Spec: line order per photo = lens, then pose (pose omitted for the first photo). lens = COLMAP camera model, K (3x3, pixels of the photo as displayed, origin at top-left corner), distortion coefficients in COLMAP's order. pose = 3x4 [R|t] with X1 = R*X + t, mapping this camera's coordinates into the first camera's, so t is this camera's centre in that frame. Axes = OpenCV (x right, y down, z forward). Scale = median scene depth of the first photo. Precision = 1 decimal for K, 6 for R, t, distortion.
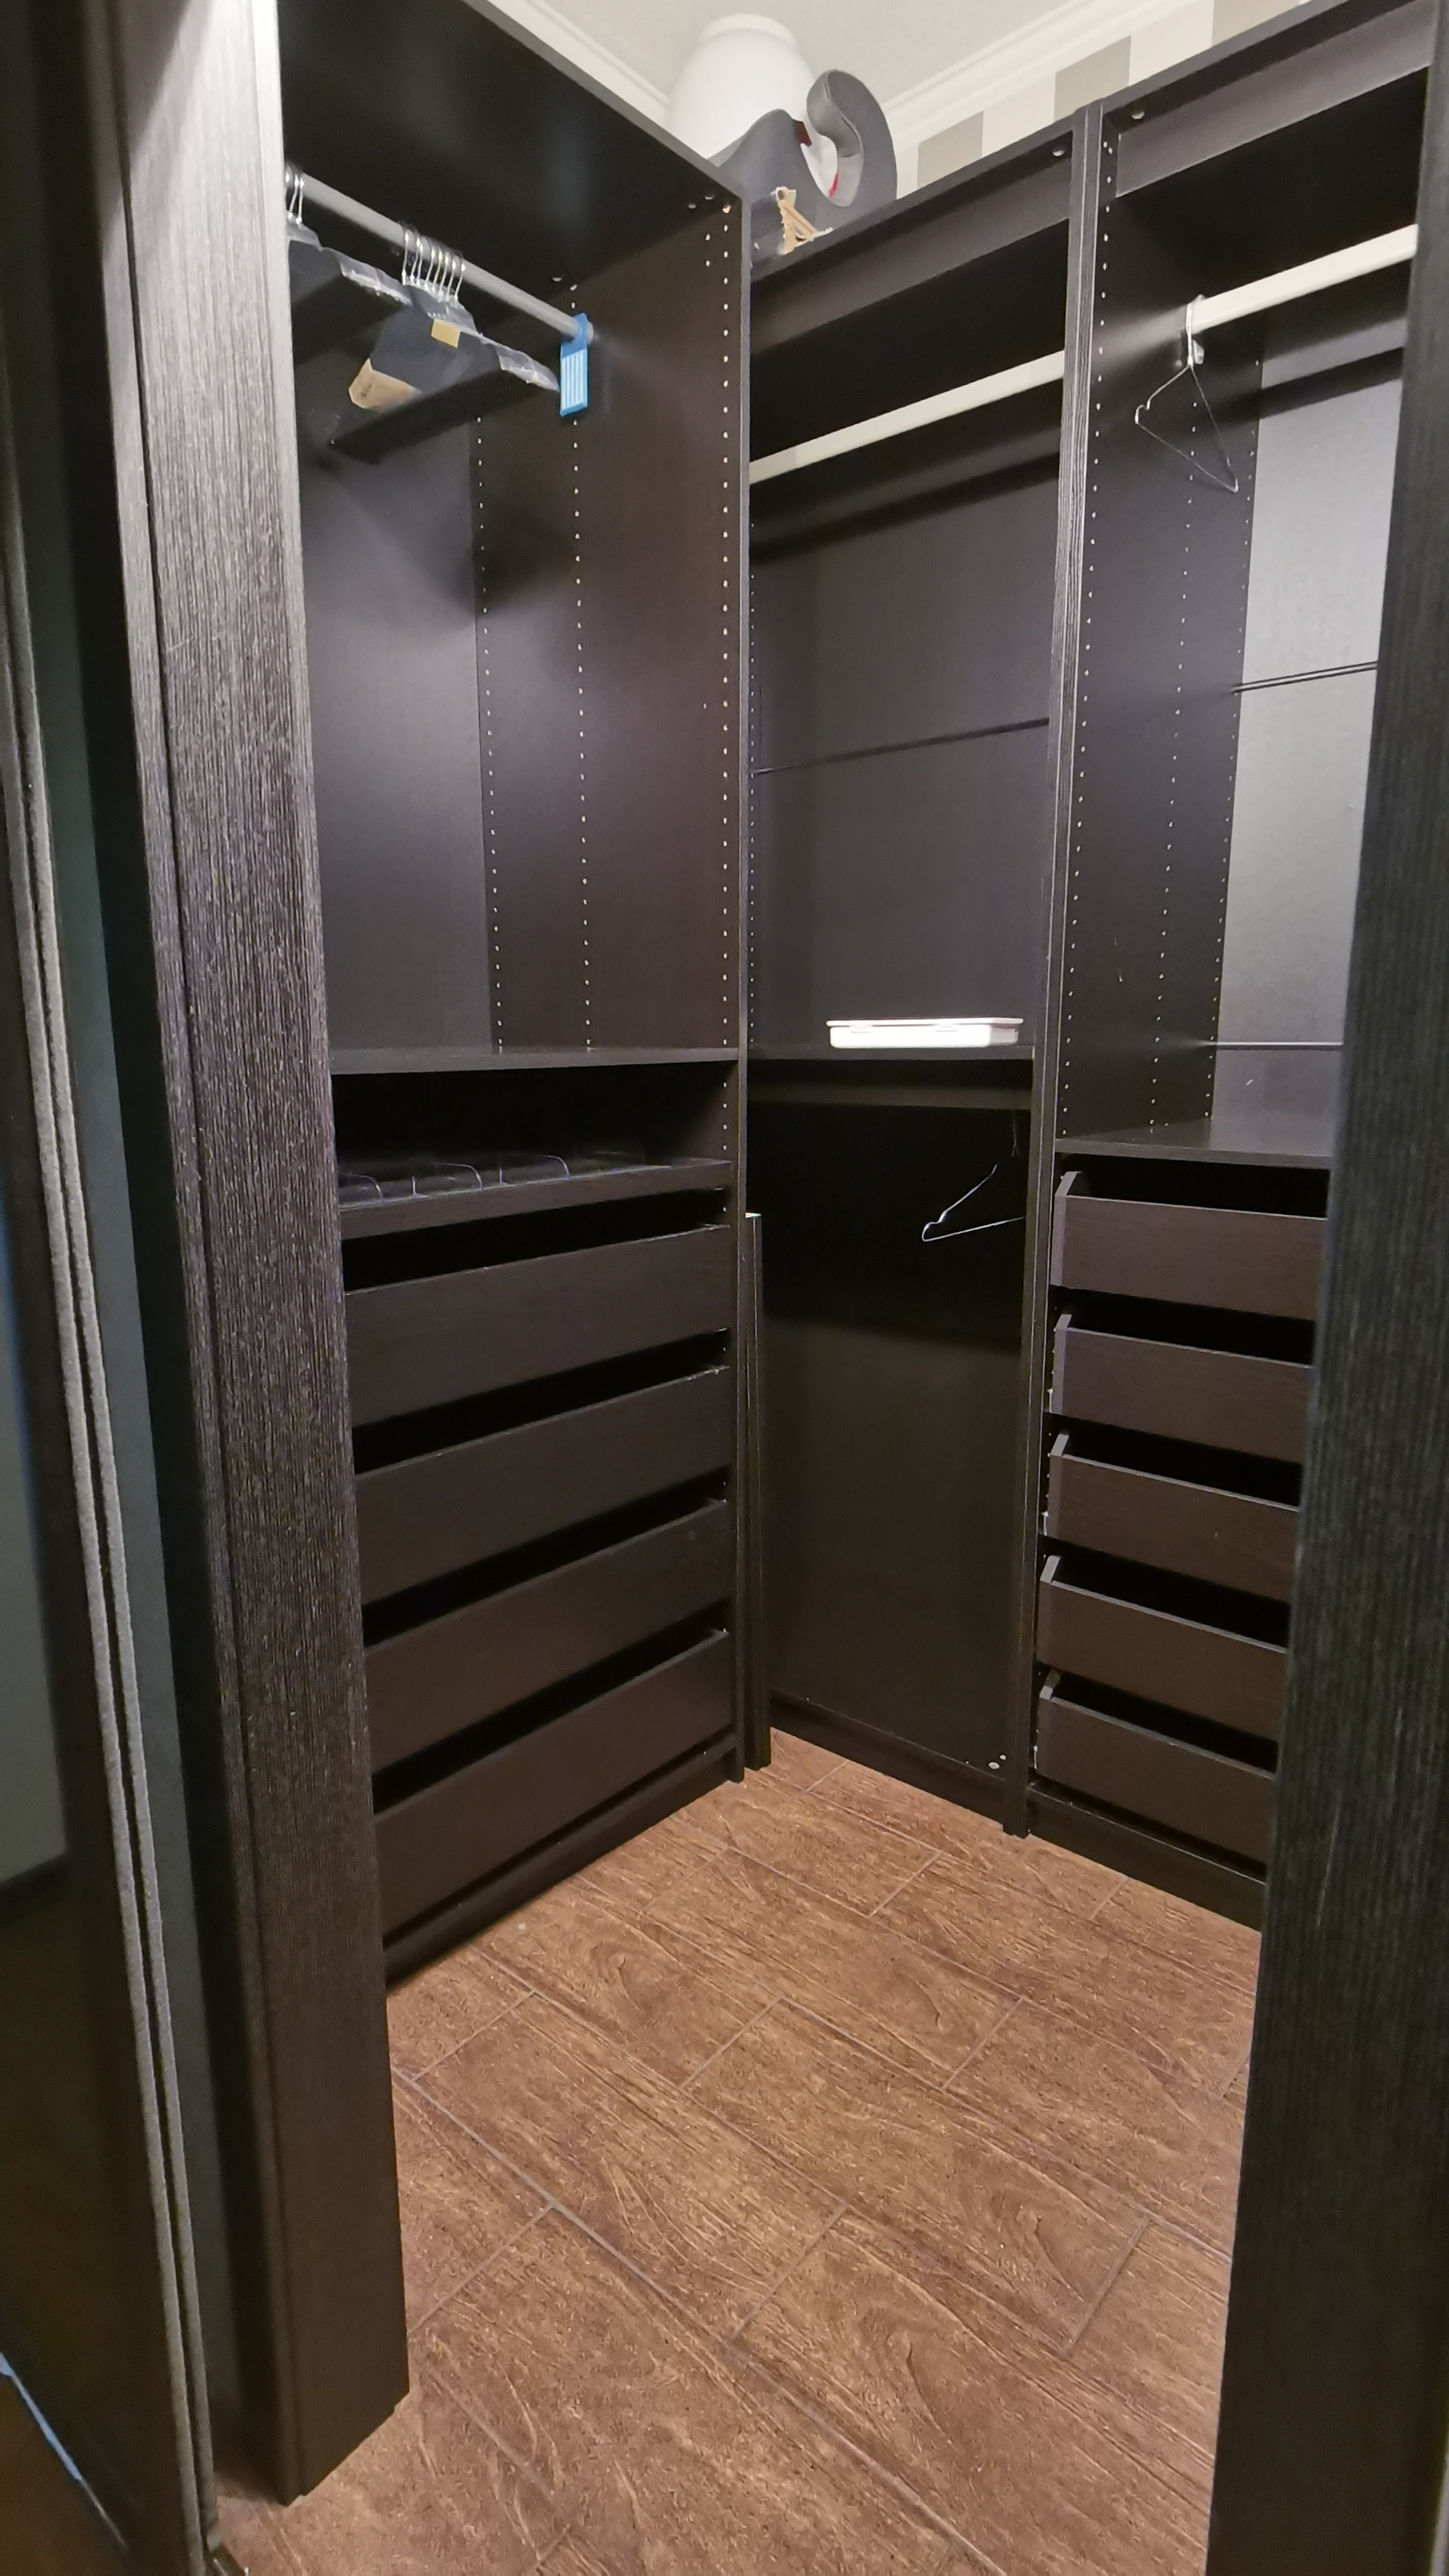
lens RADIAL K [[1322.6, 0, 725.3], [0, 1322.6, 1276.7], [0, 0, 1]] dist [0.007846, -0.000022]
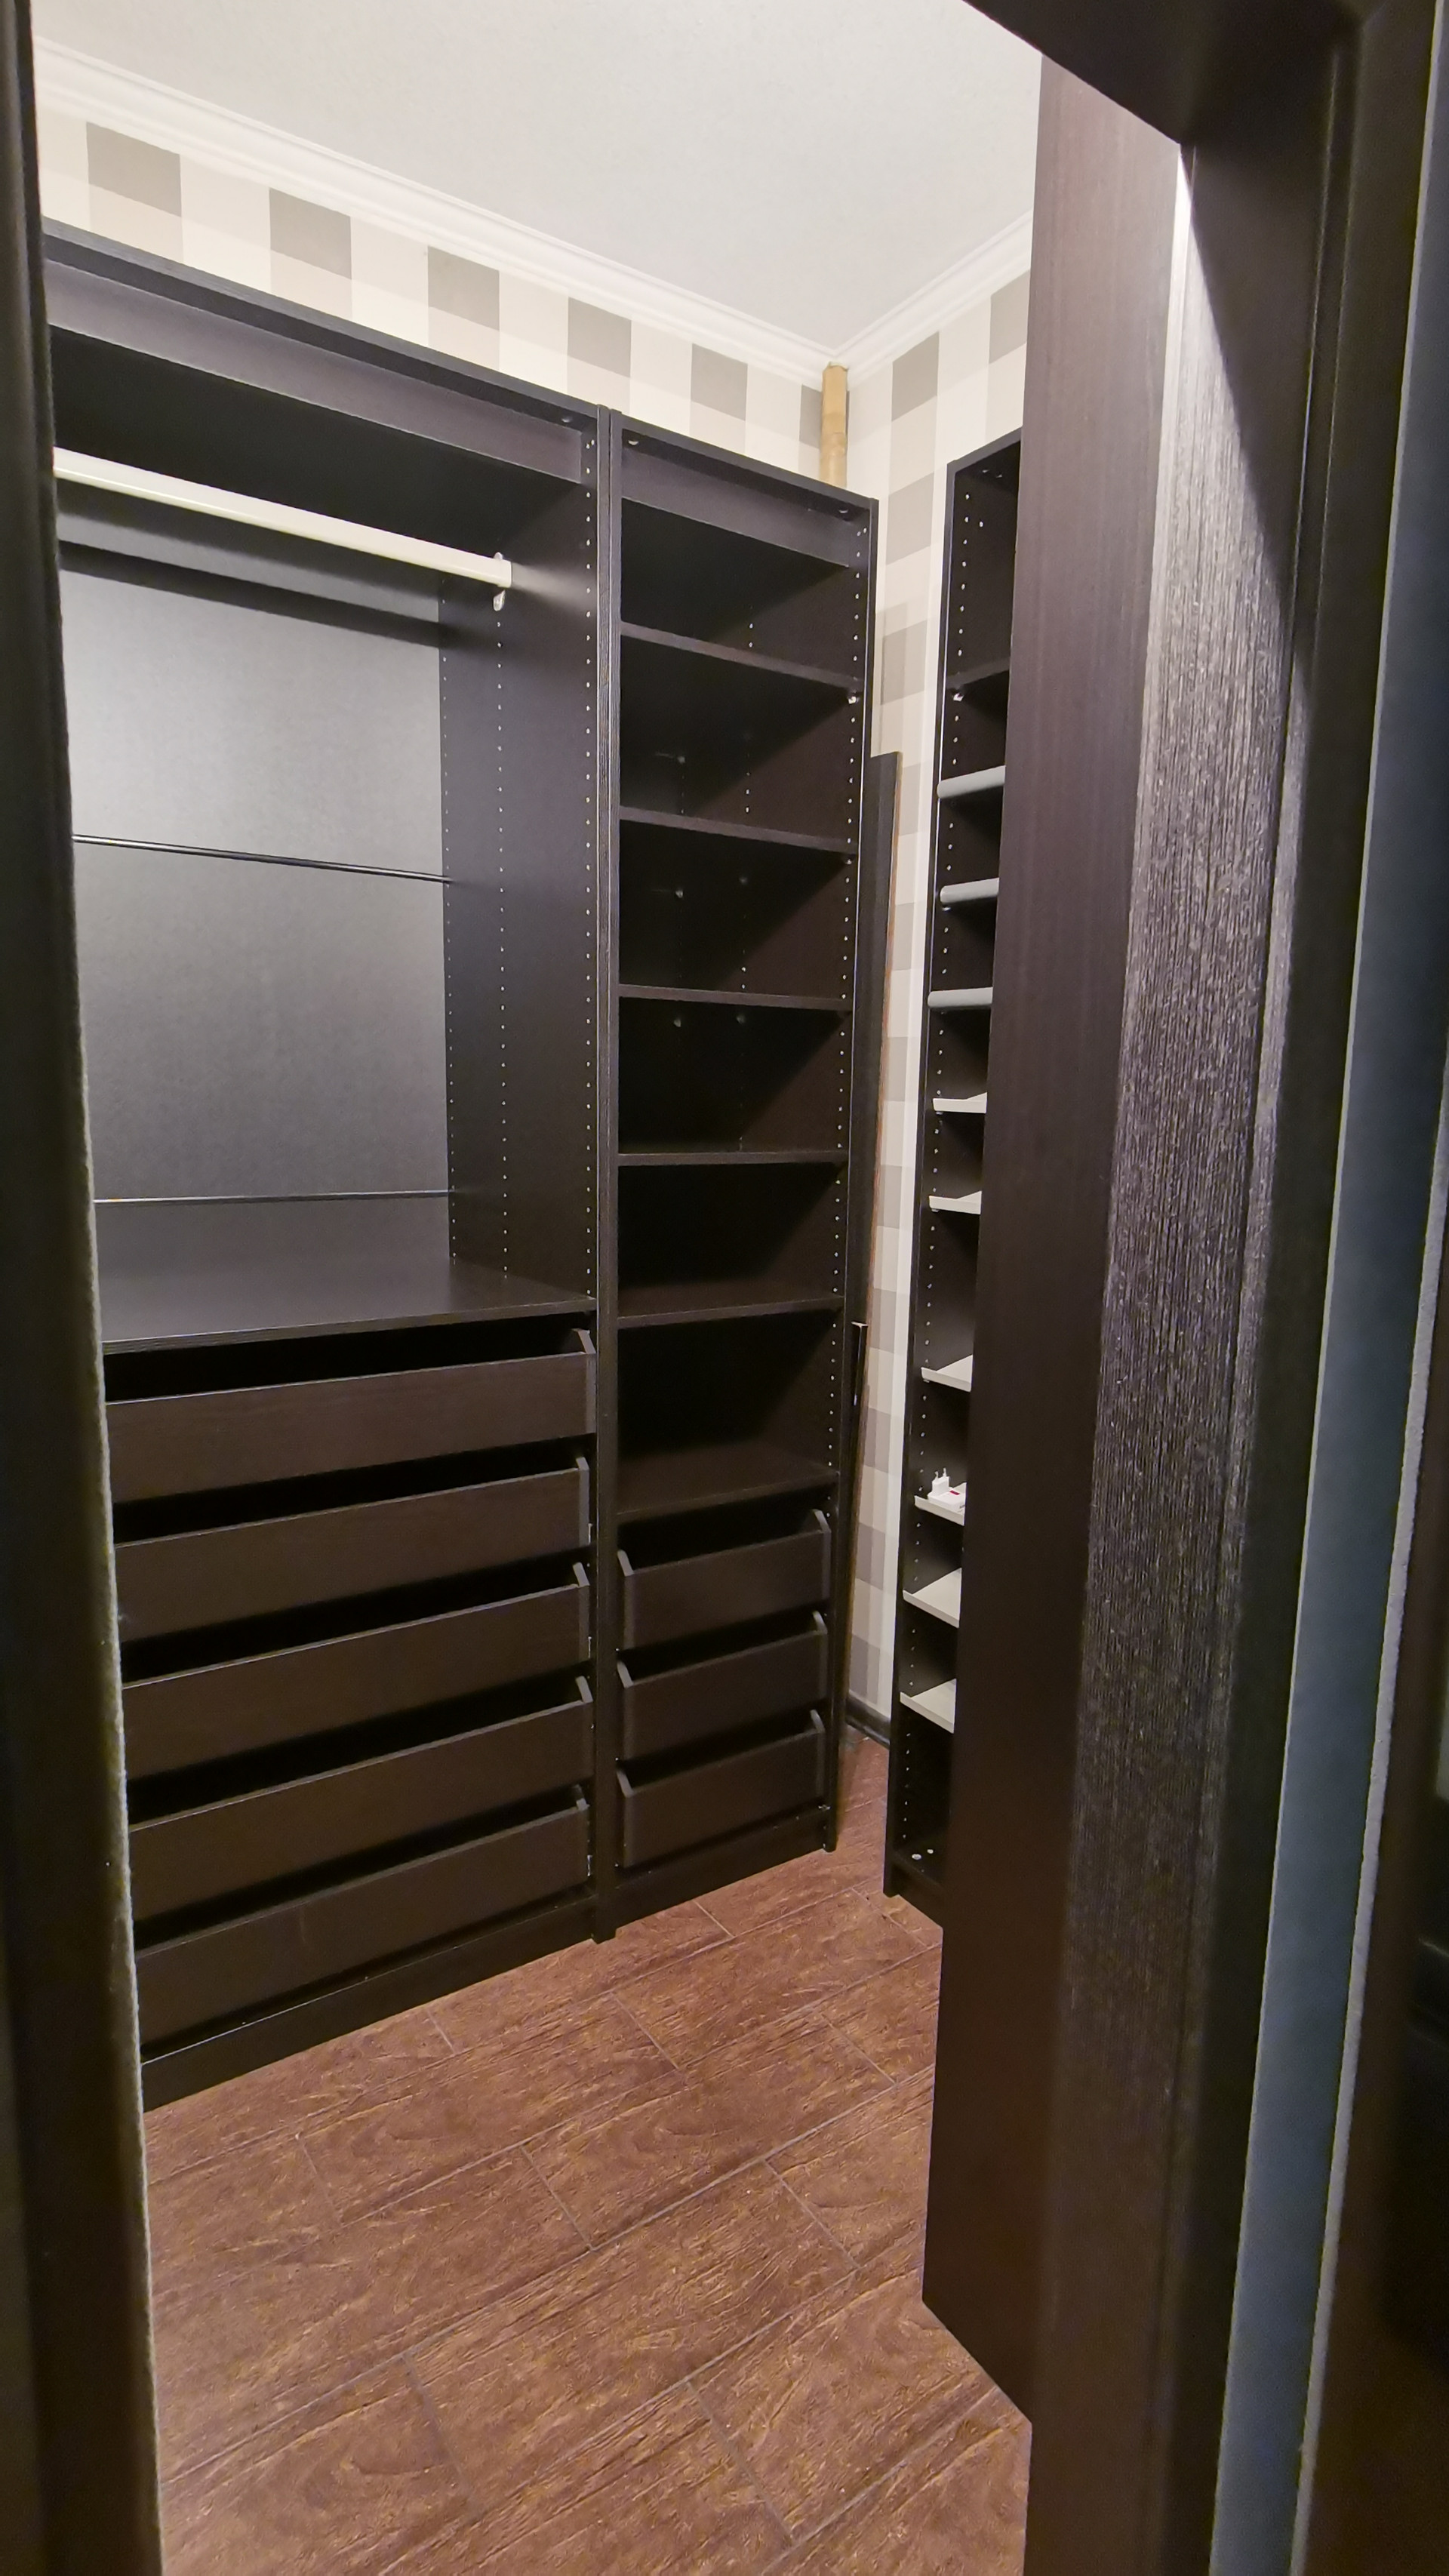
lens RADIAL K [[1322.6, 0, 726.1], [0, 1322.6, 1309.5], [0, 0, 1]] dist [0.007846, -0.000022]
pose [[0.232775, -0.105624, 0.966778, -0.509029], [0.172566, 0.982796, 0.065825, -0.087829], [-0.957098, 0.151511, 0.246998, 0.407282]]
